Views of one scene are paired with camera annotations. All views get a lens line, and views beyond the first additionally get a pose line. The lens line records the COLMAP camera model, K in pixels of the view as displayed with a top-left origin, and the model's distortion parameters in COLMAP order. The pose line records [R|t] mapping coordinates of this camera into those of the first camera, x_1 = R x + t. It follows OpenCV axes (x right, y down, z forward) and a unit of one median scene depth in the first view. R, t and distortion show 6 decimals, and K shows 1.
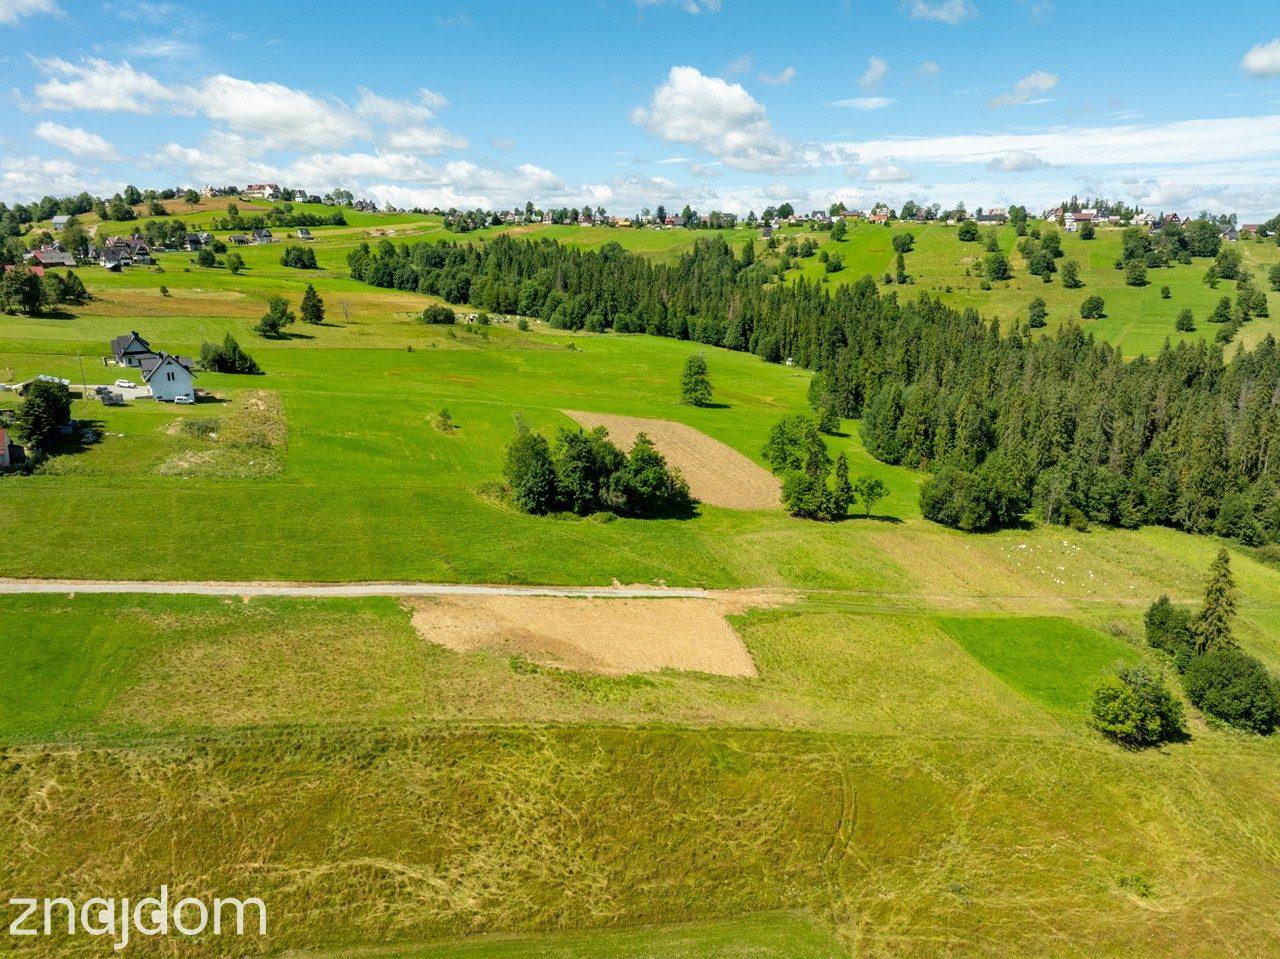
lens RADIAL K [[888.1, 0, 640.0], [0, 888.1, 479.5], [0, 0, 1]] dist [-0.047893, -0.002527]
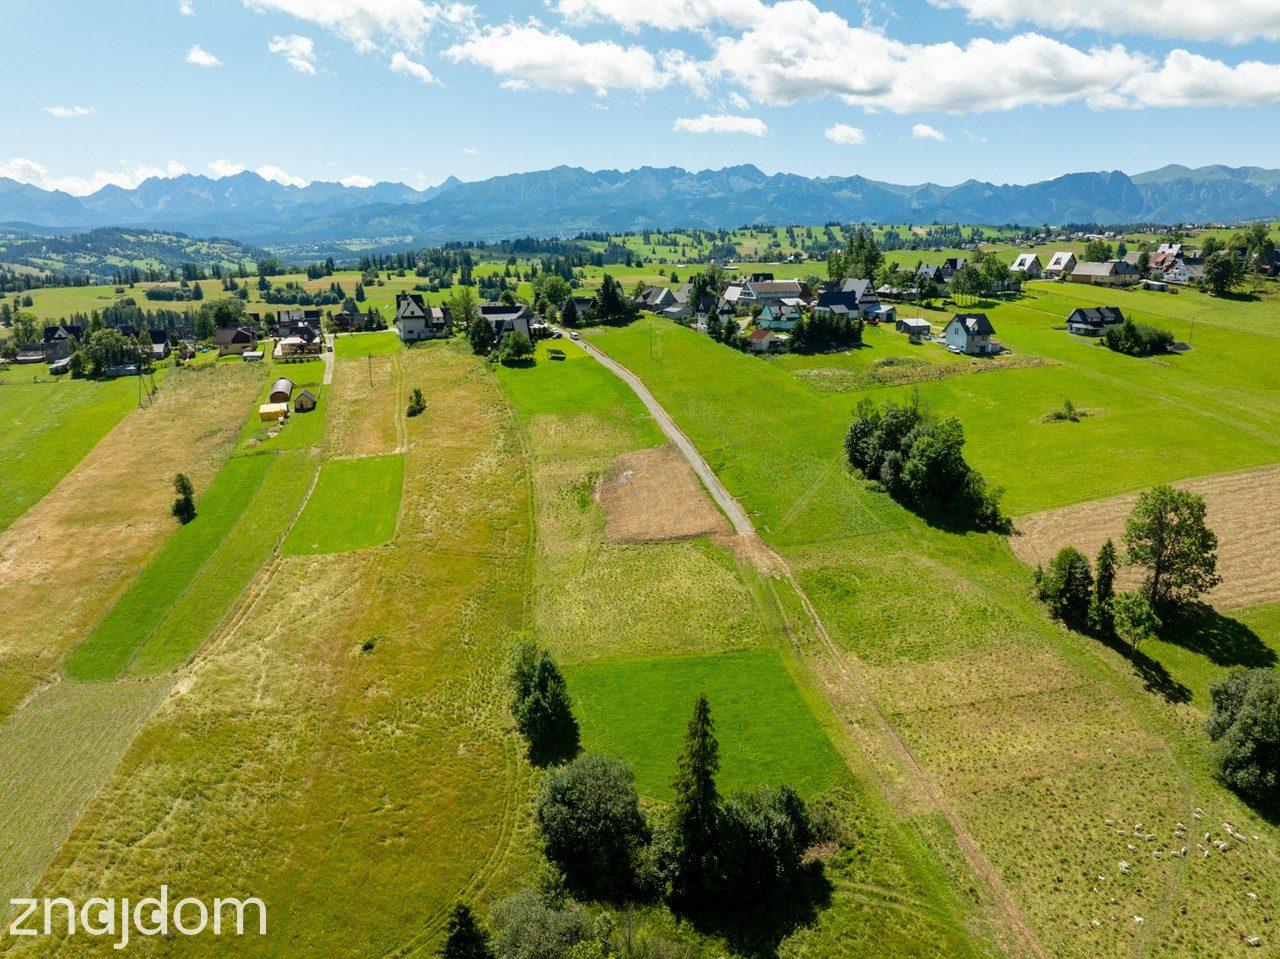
lens RADIAL K [[899.1, 0, 643.3], [0, 899.1, 478.0], [0, 0, 1]] dist [-0.051827, 0.018553]
pose [[-0.109821, 0.261806, -0.958852, 0.283277], [-0.249229, 0.926615, 0.281549, -0.055895], [0.962198, 0.269894, -0.036512, 0.208755]]
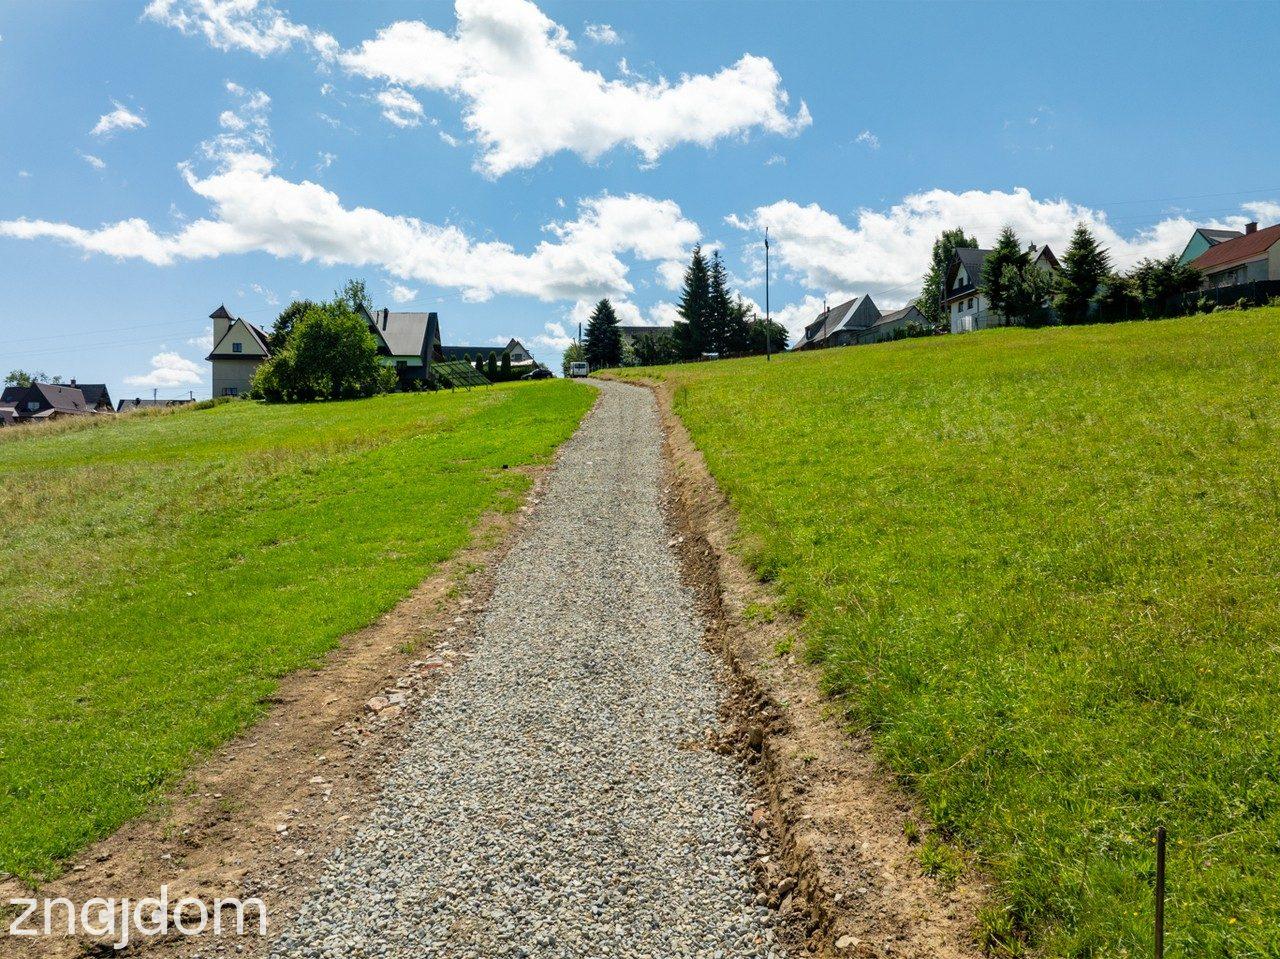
lens RADIAL K [[904.6, 0, 643.7], [0, 904.6, 458.3], [0, 0, 1]] dist [-0.045527, 0.006811]
pose [[-0.352582, -0.010074, -0.935727, -0.052496], [-0.230424, 0.970088, 0.076380, 0.021083], [0.906968, 0.242544, -0.344357, 0.207836]]
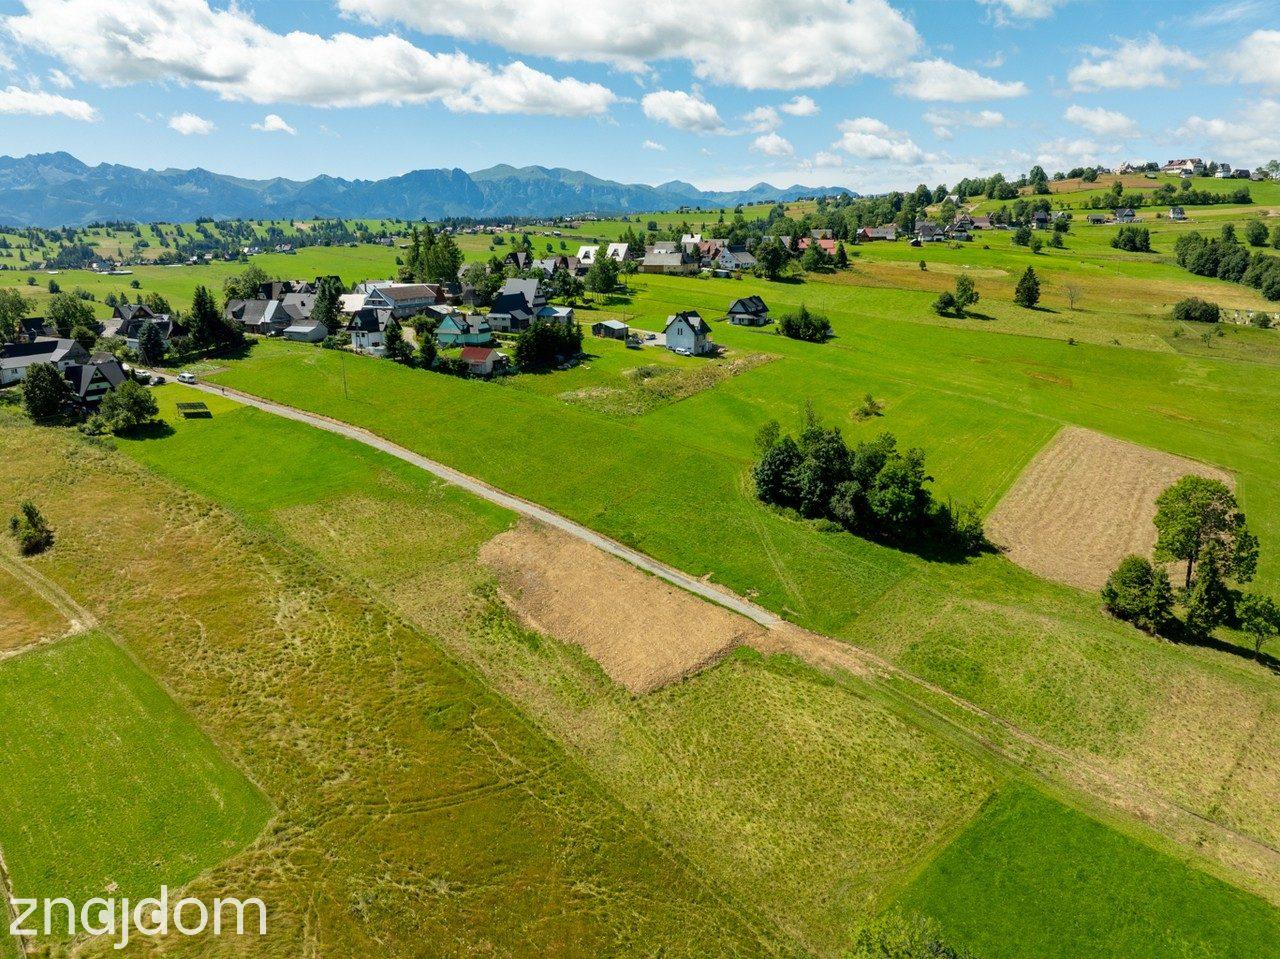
lens RADIAL K [[904.6, 0, 643.7], [0, 904.6, 458.3], [0, 0, 1]] dist [-0.045527, 0.006811]
pose [[0.533704, 0.208631, -0.819532, 0.164343], [-0.212400, 0.971096, 0.108894, -0.023333], [0.818564, 0.115952, 0.562591, 0.086991]]
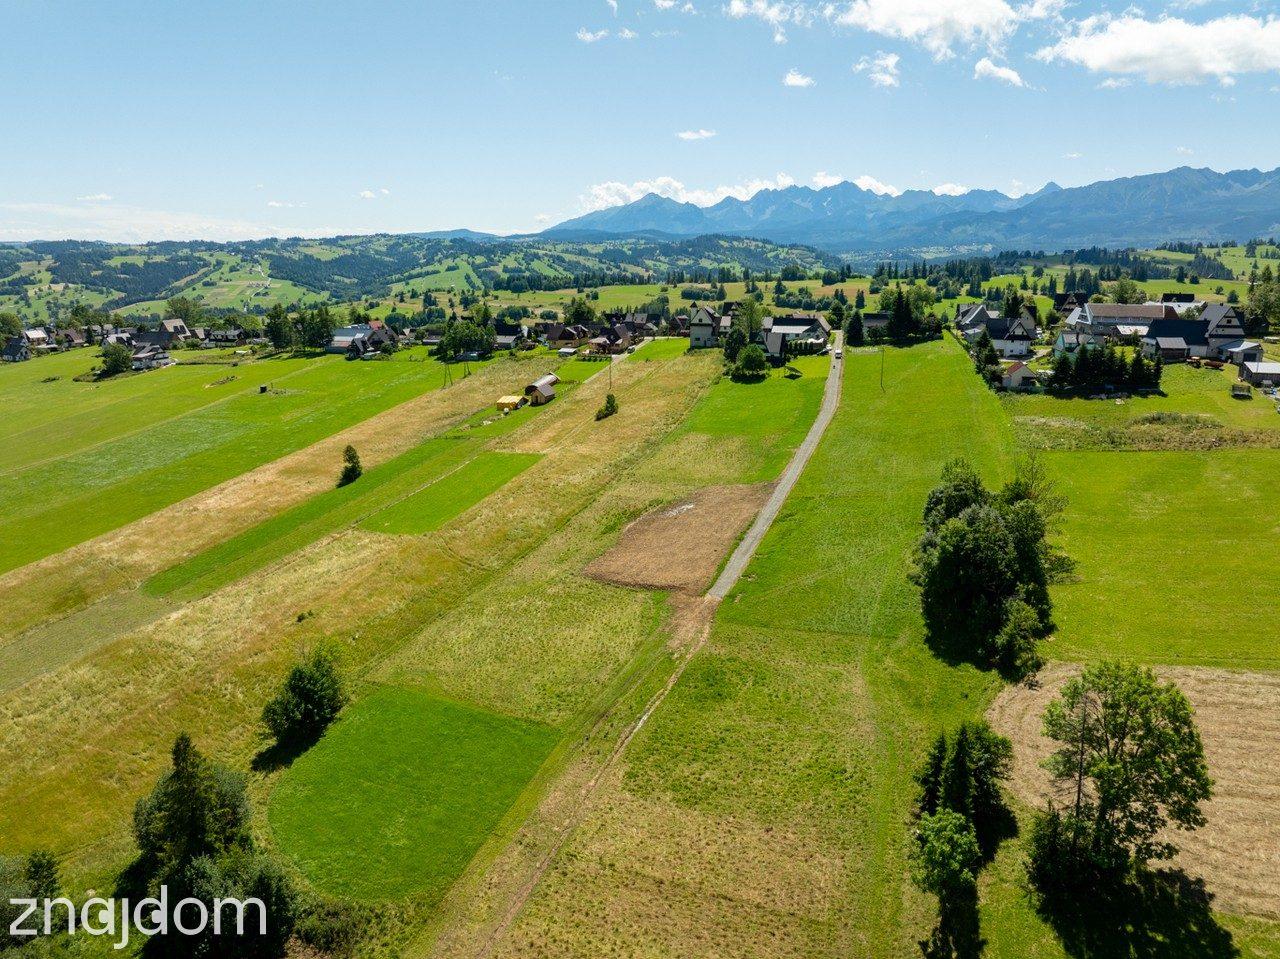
lens RADIAL K [[904.6, 0, 643.7], [0, 904.6, 458.3], [0, 0, 1]] dist [-0.045527, 0.006811]
pose [[-0.664499, 0.176453, -0.726158, 0.193068], [-0.182753, 0.903845, 0.386866, -0.089562], [0.724598, 0.389779, -0.568357, 0.339979]]
